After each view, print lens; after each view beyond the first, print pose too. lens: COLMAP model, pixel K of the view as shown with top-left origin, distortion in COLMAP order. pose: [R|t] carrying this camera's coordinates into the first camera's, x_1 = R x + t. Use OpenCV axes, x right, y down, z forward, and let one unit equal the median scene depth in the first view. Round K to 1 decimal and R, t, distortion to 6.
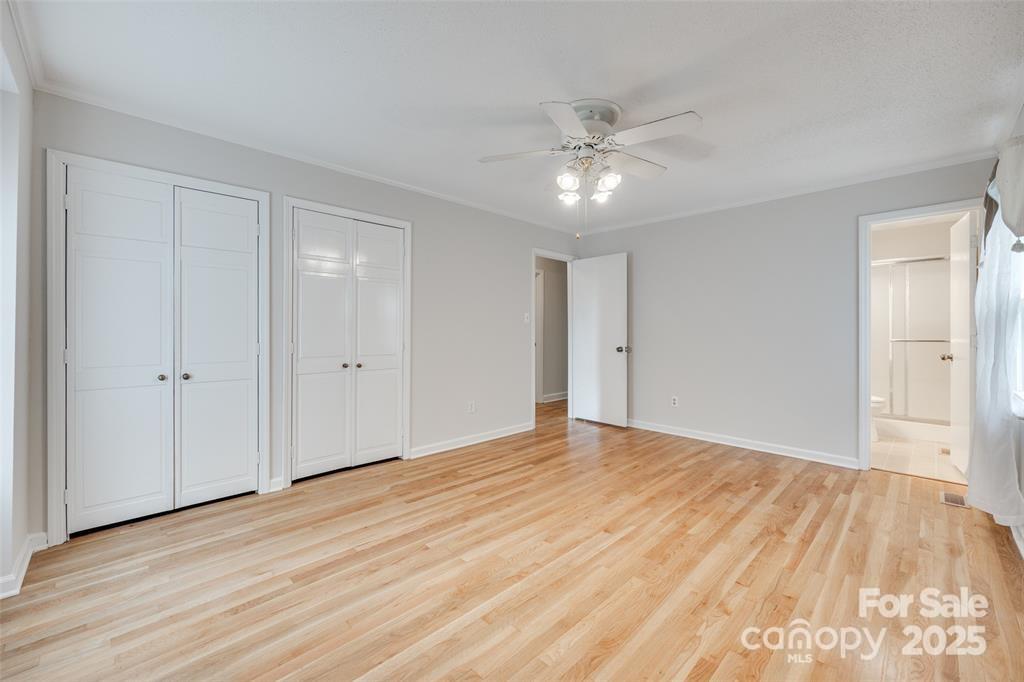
lens RADIAL K [[409.4, 0, 510.5], [0, 409.4, 333.6], [0, 0, 1]] dist [-0.009007, -0.000266]
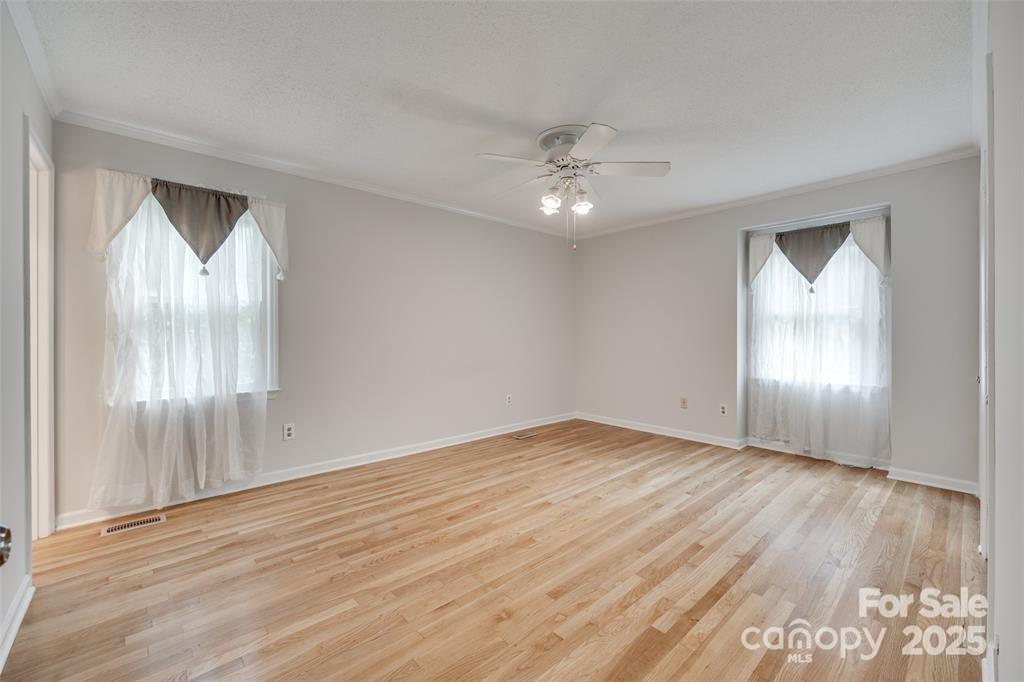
lens RADIAL K [[409.4, 0, 509.3], [0, 409.4, 336.5], [0, 0, 1]] dist [-0.009007, -0.000266]
pose [[-0.998852, -0.001652, 0.047869, 0.296693], [-0.001049, 0.999920, 0.012614, -0.010129], [-0.047886, 0.012549, -0.998774, 2.190695]]
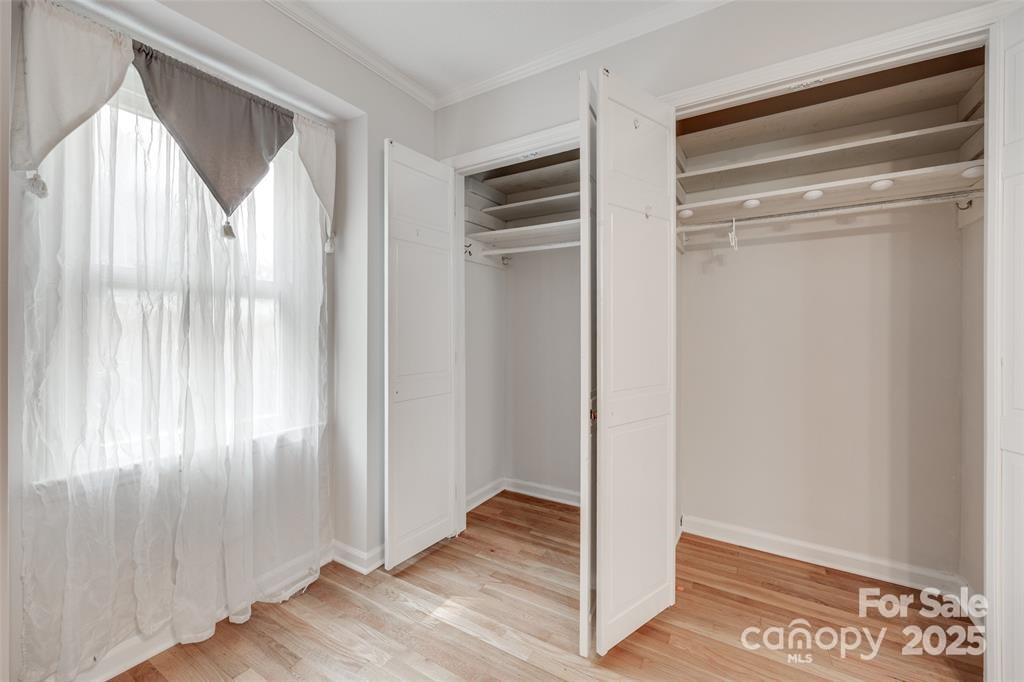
lens RADIAL K [[409.4, 0, 509.7], [0, 409.4, 333.2], [0, 0, 1]] dist [-0.009007, -0.000266]
pose [[0.221577, 0.001591, -0.975142, -0.050411], [-0.006186, 0.999981, 0.000226, -0.004527], [0.975123, 0.005982, 0.221582, 0.836264]]
